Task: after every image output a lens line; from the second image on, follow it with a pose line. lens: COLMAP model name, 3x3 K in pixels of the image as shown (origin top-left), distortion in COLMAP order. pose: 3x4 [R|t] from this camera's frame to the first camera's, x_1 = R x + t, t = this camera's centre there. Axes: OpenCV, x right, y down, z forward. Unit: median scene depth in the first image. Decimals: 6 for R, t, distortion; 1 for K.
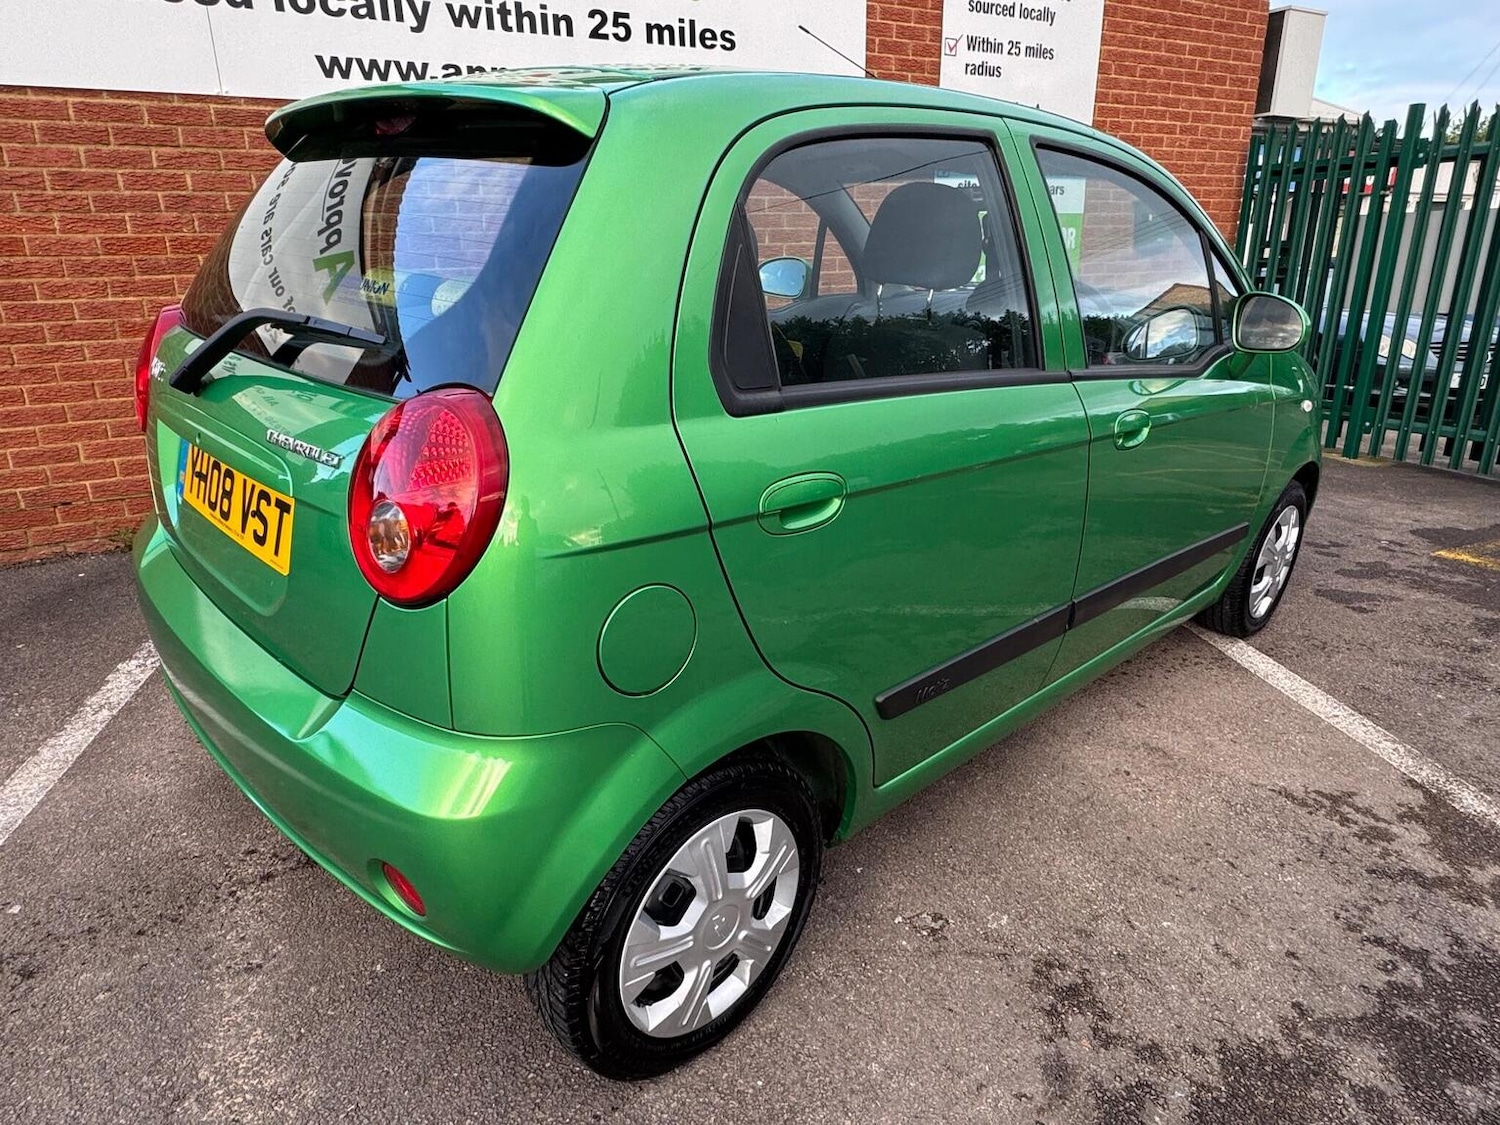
lens RADIAL K [[935.1, 0, 732.1], [0, 935.1, 567.2], [0, 0, 1]] dist [-0.002068, 0.000636]
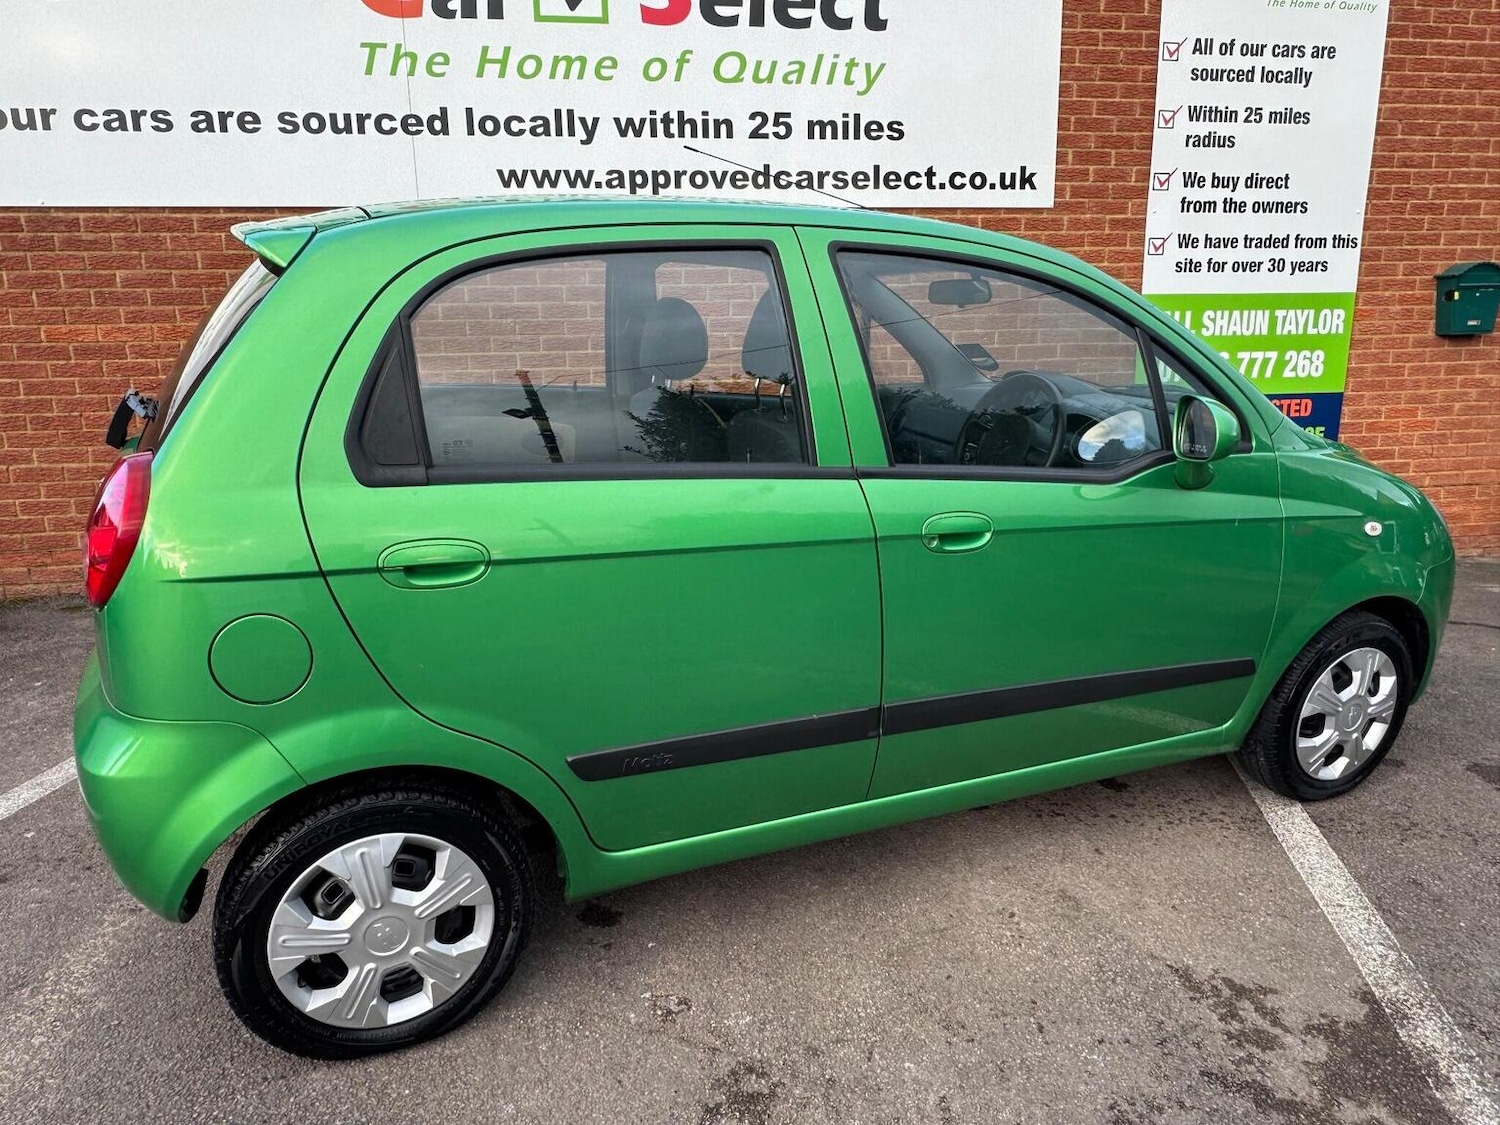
lens RADIAL K [[1017.8, 0, 744.0], [0, 1017.8, 566.6], [0, 0, 1]] dist [-0.004898, 0.003273]
pose [[0.938748, 0.082840, -0.334500, 0.351758], [-0.114279, 0.990584, -0.075392, -0.005841], [0.325105, 0.109000, 0.939375, -0.026538]]
